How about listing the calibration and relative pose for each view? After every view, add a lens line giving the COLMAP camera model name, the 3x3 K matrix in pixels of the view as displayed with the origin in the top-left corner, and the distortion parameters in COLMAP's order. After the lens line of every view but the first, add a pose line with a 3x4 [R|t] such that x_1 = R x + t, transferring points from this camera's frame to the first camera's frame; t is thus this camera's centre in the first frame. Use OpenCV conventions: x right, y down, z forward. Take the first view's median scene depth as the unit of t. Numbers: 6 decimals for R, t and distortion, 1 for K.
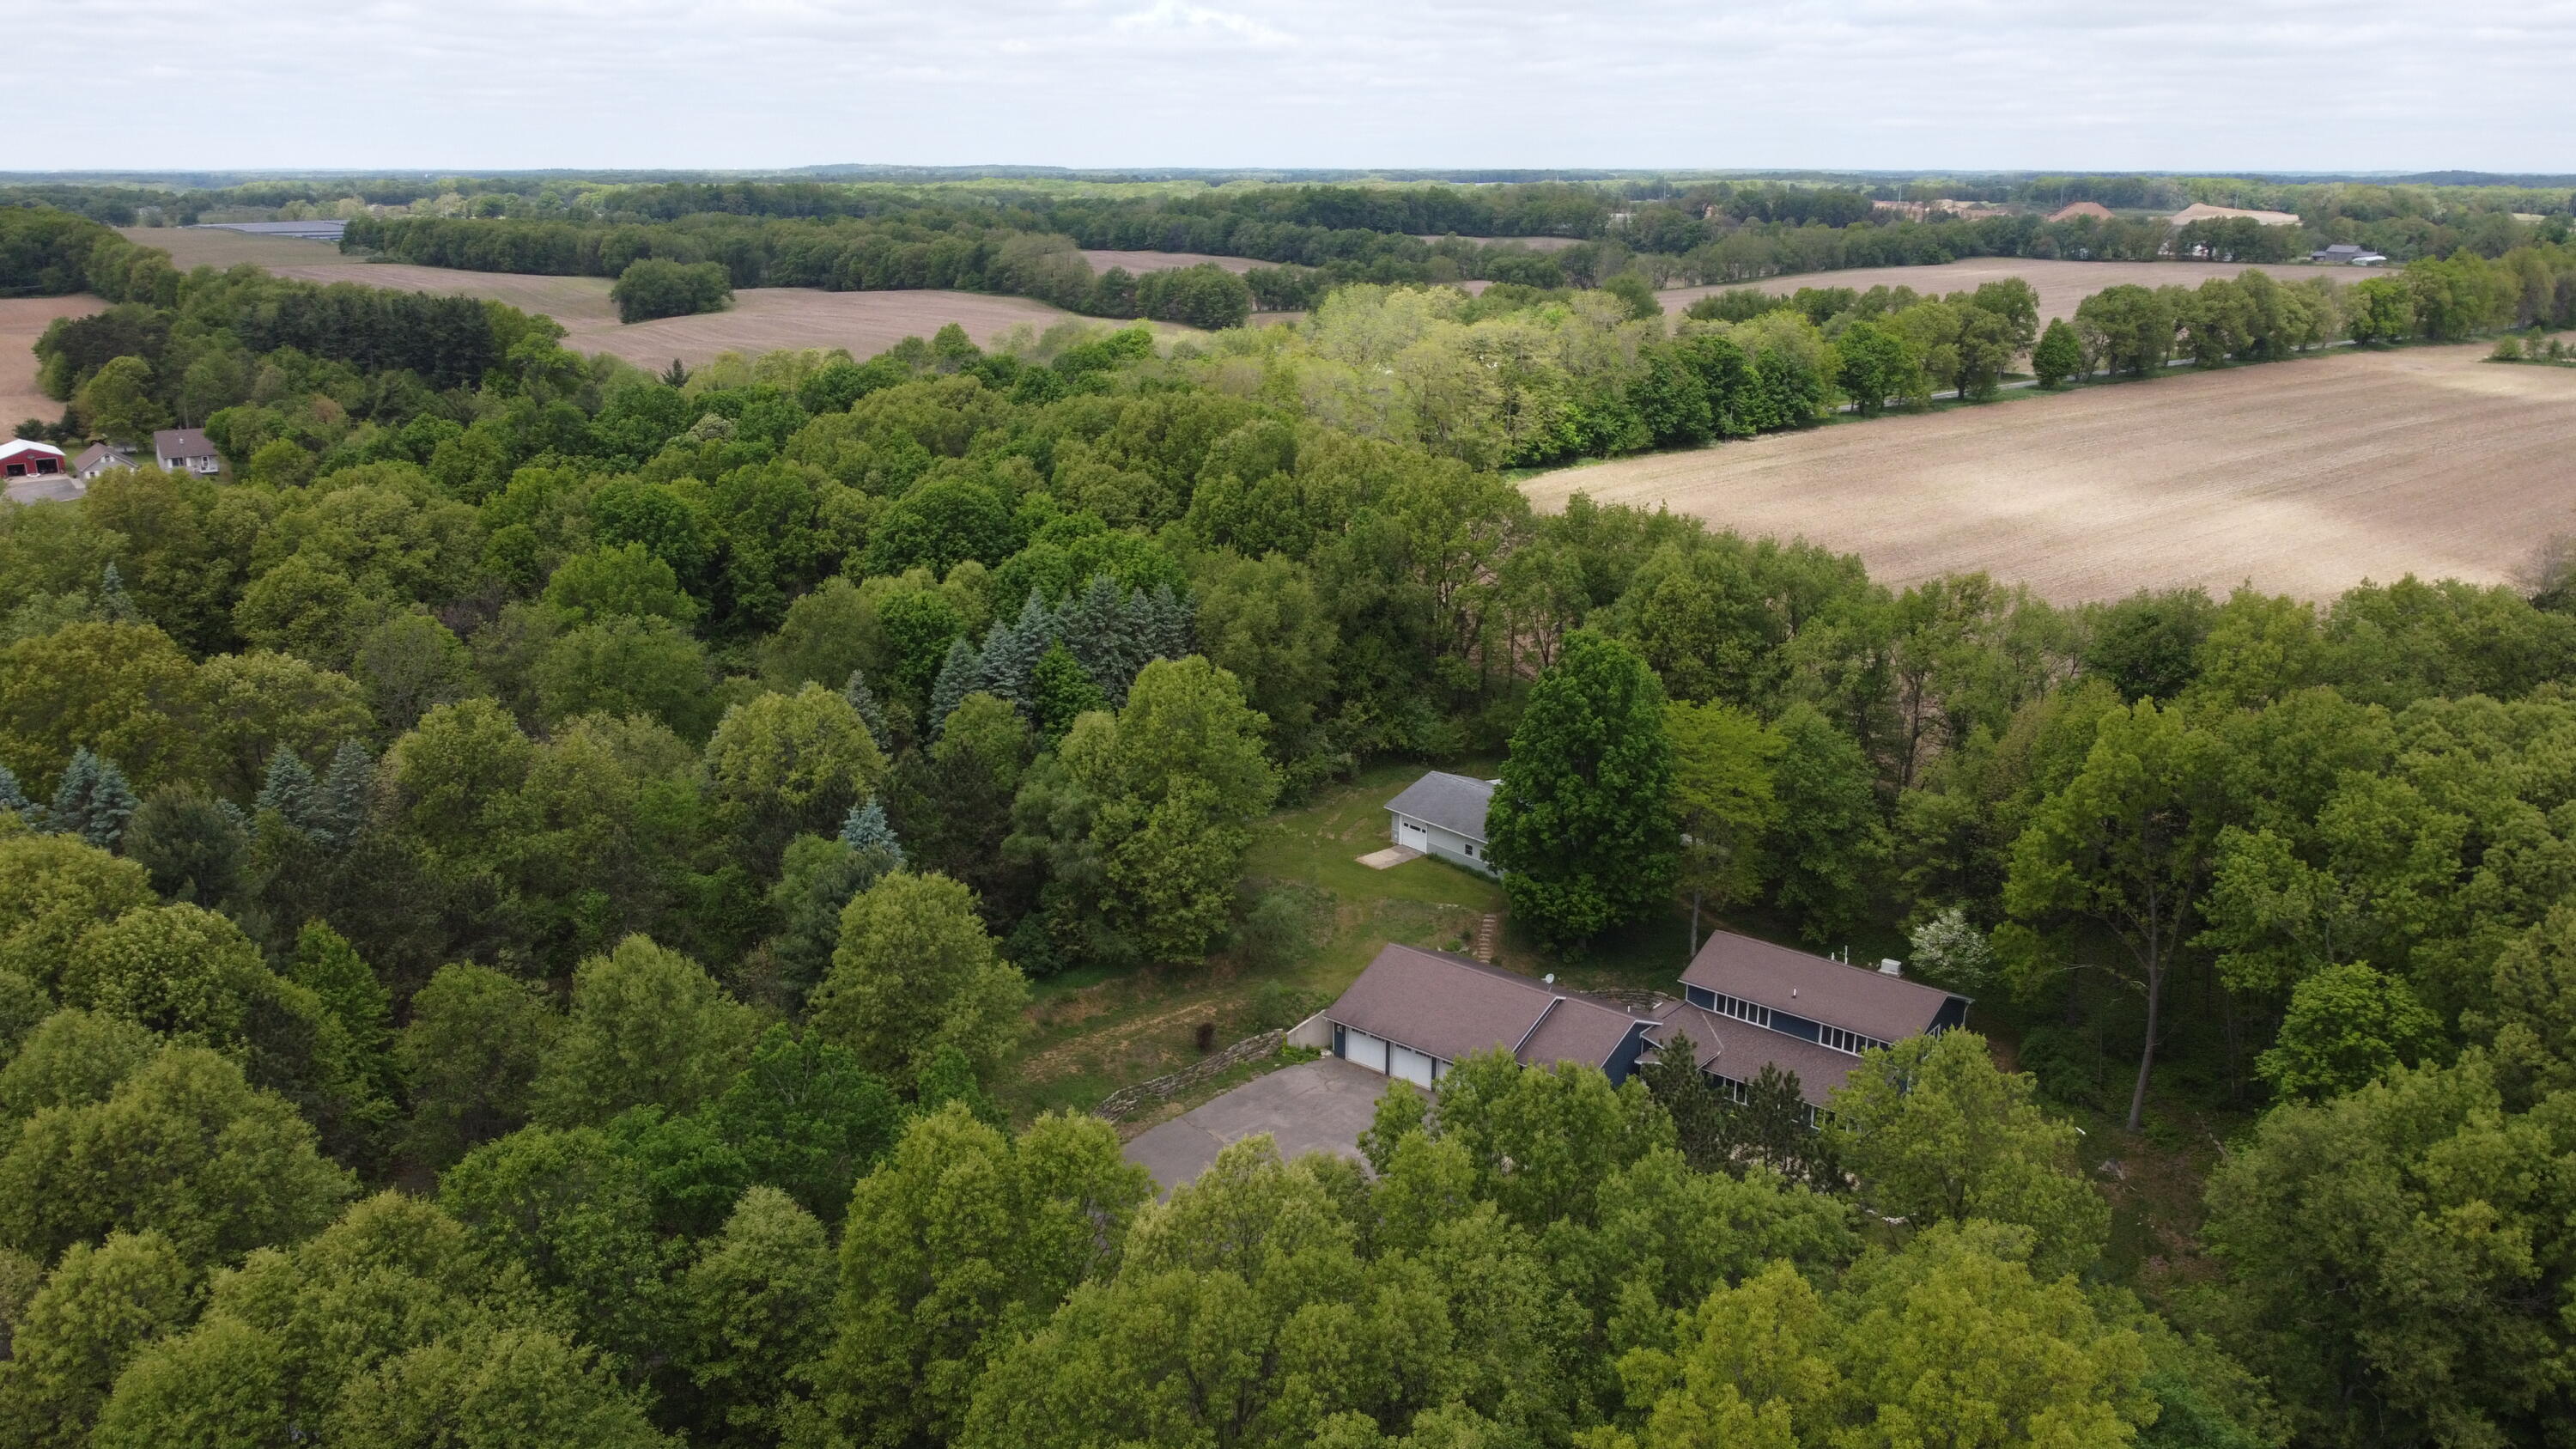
lens RADIAL K [[1991.3, 0, 1233.0], [0, 1991.3, 717.5], [0, 0, 1]] dist [0.000429, -0.025524]
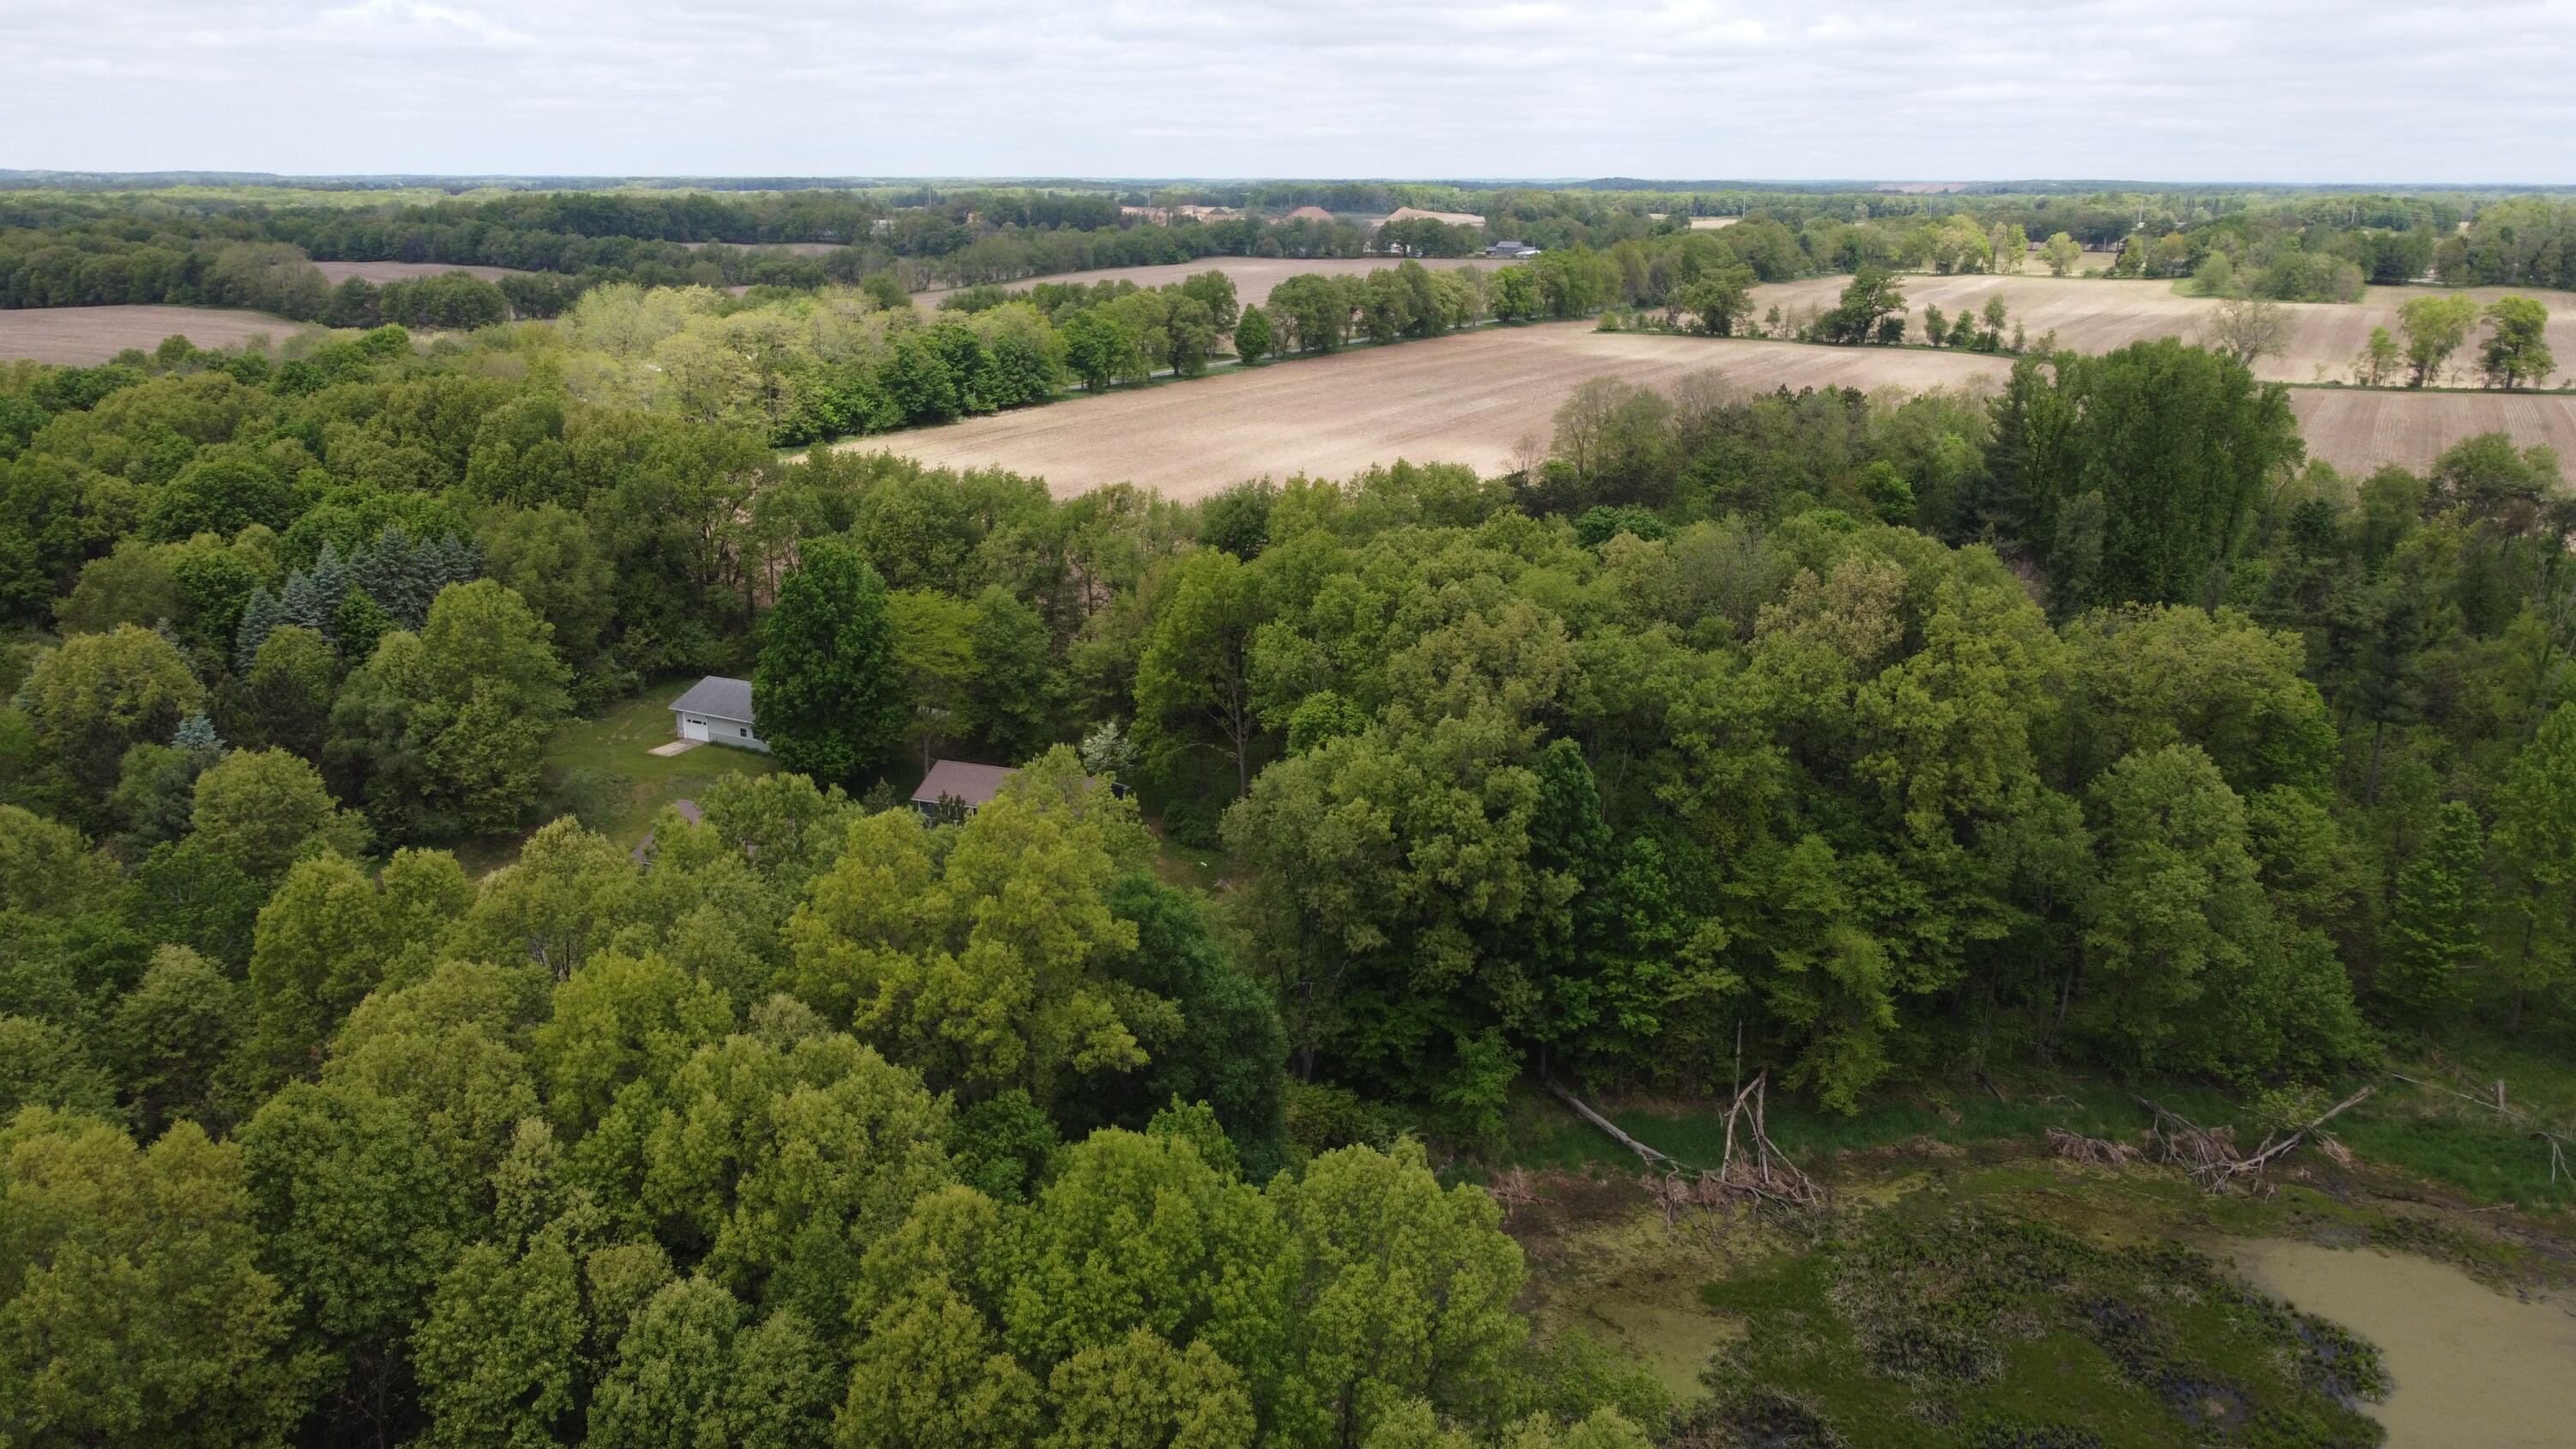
lens RADIAL K [[2000.7, 0, 1288.2], [0, 2000.7, 735.7], [0, 0, 1]] dist [-0.005161, 0.014665]
pose [[0.930928, -0.096510, 0.352221, -0.001527], [0.095318, 0.995230, 0.020771, 0.060401], [-0.352545, 0.014237, 0.935686, -0.208437]]
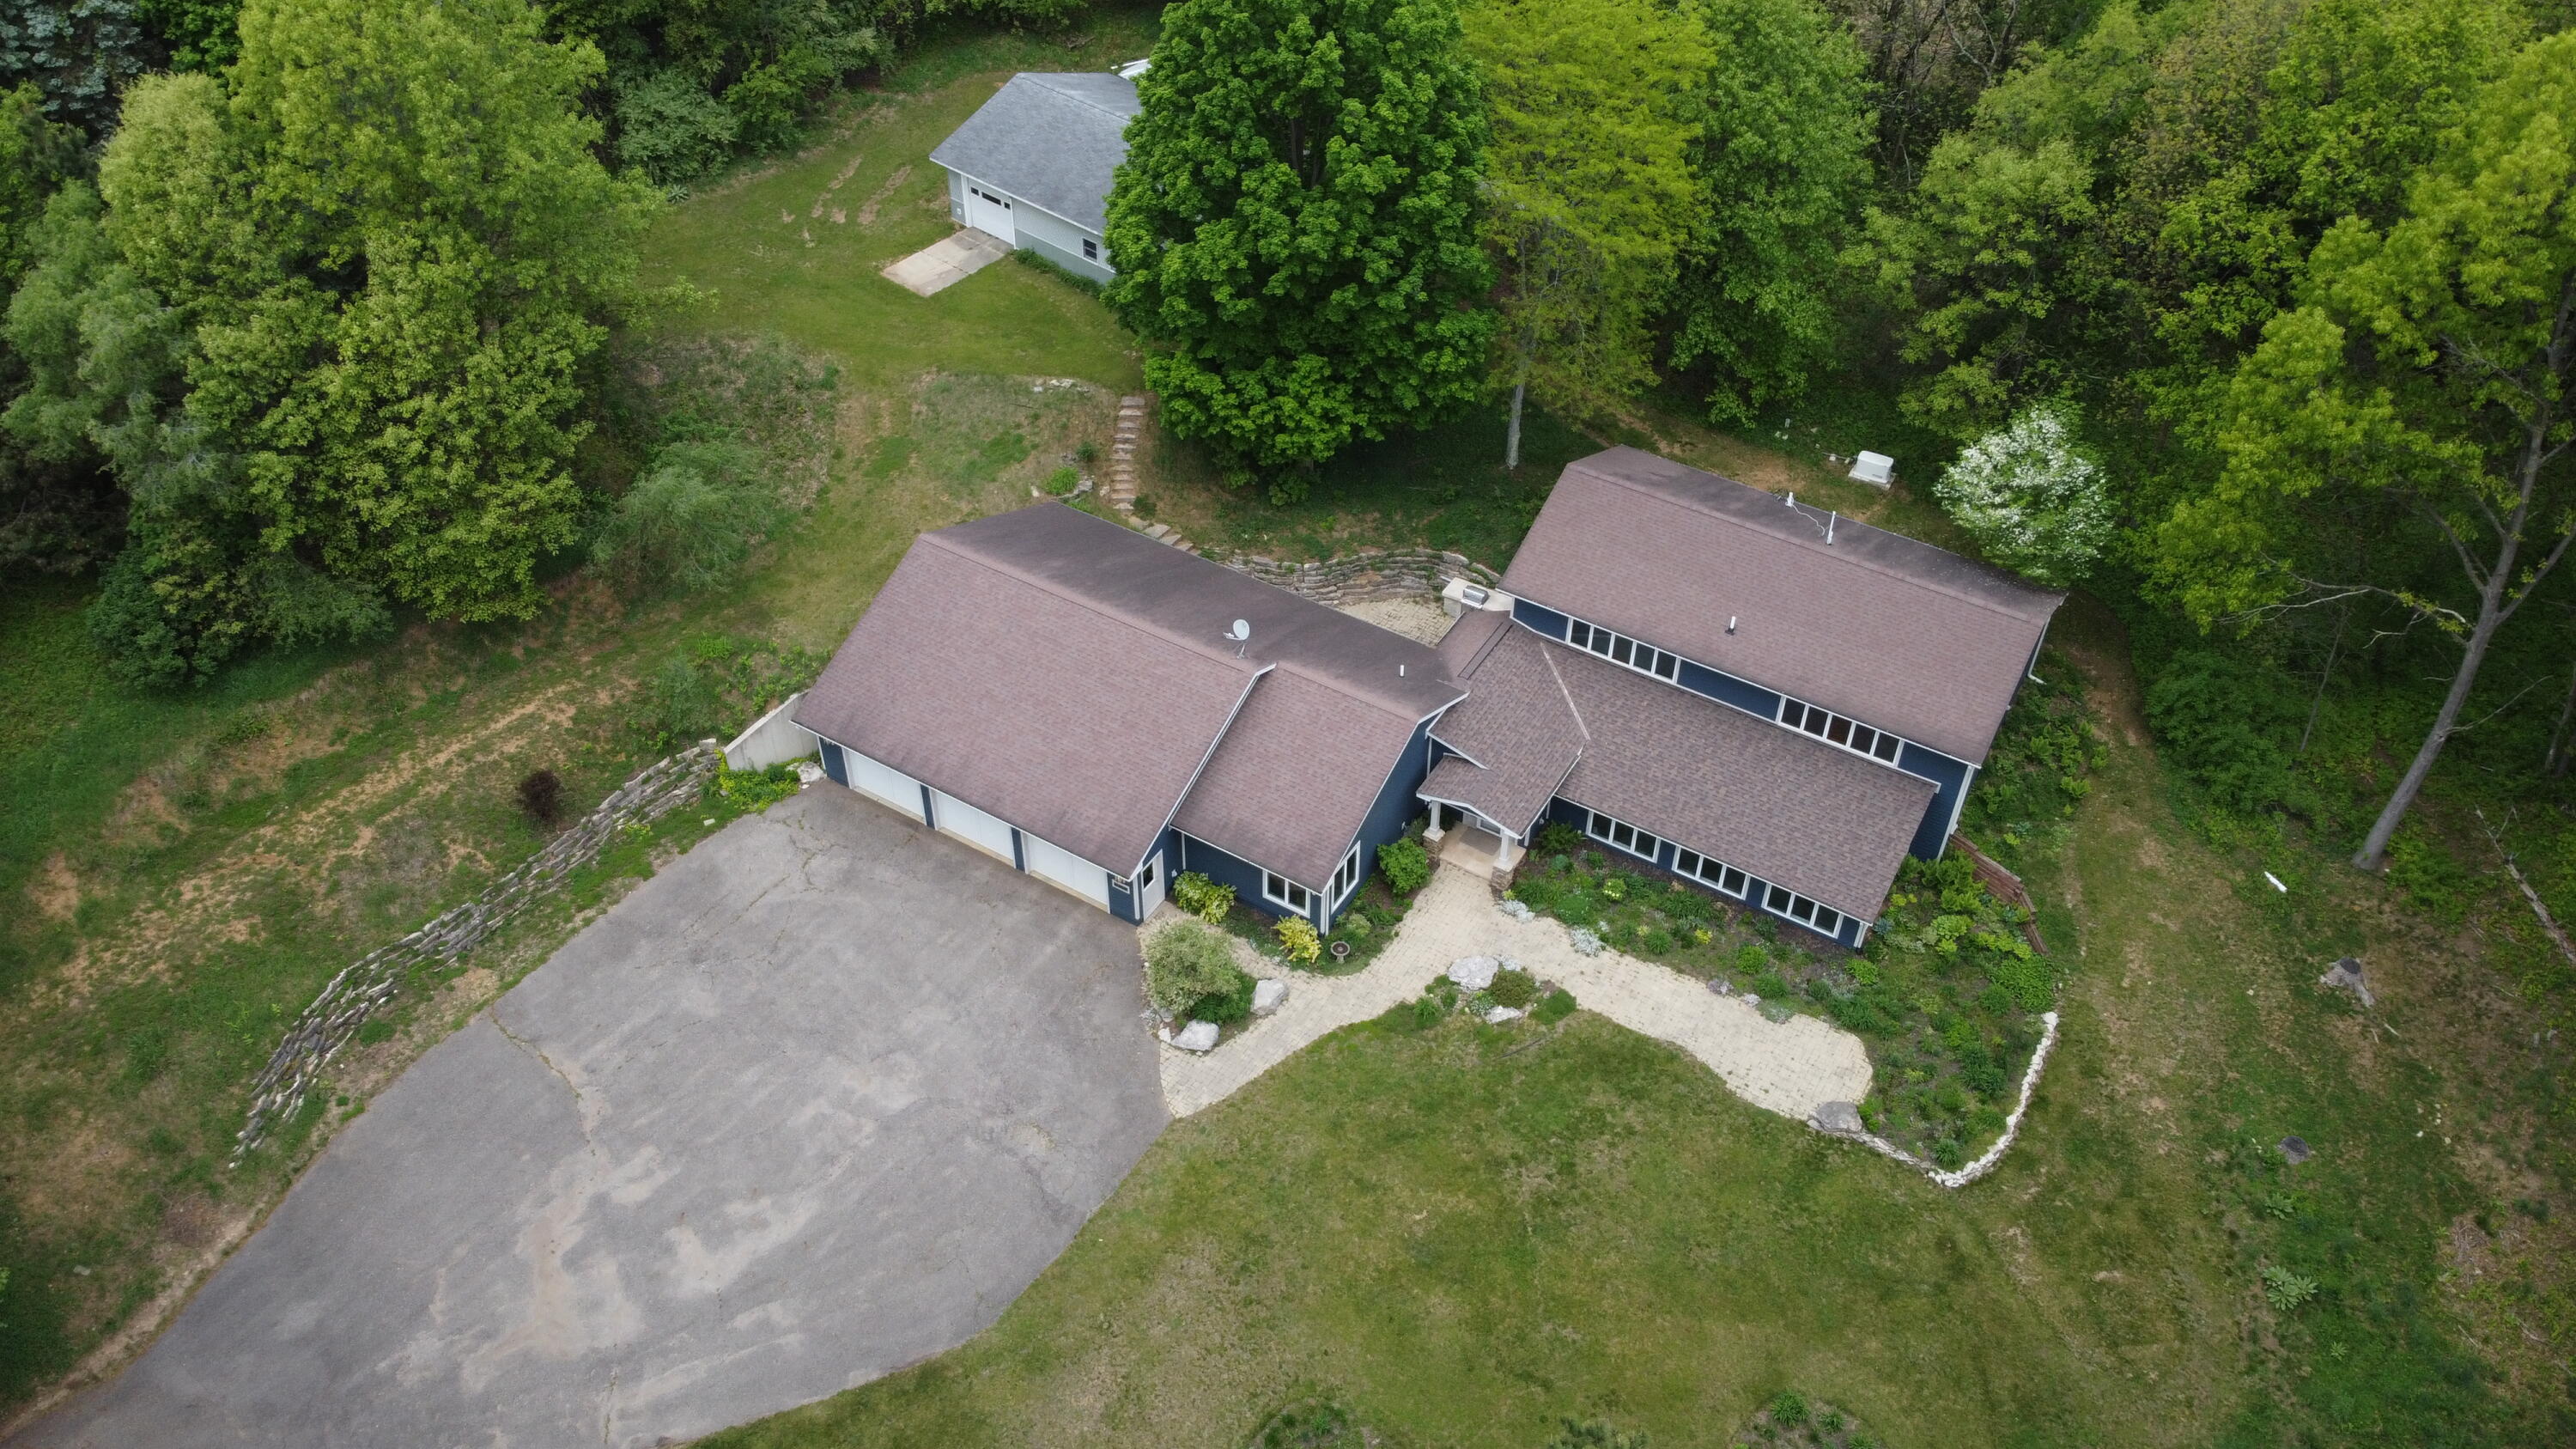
lens RADIAL K [[1948.4, 0, 1250.1], [0, 1948.4, 712.1], [0, 0, 1]] dist [0.031283, -0.066994]
pose [[0.987895, -0.104388, 0.114747, 0.071283], [0.043047, 0.895132, 0.443719, -0.041881], [-0.149033, -0.433408, 0.888790, 0.387757]]
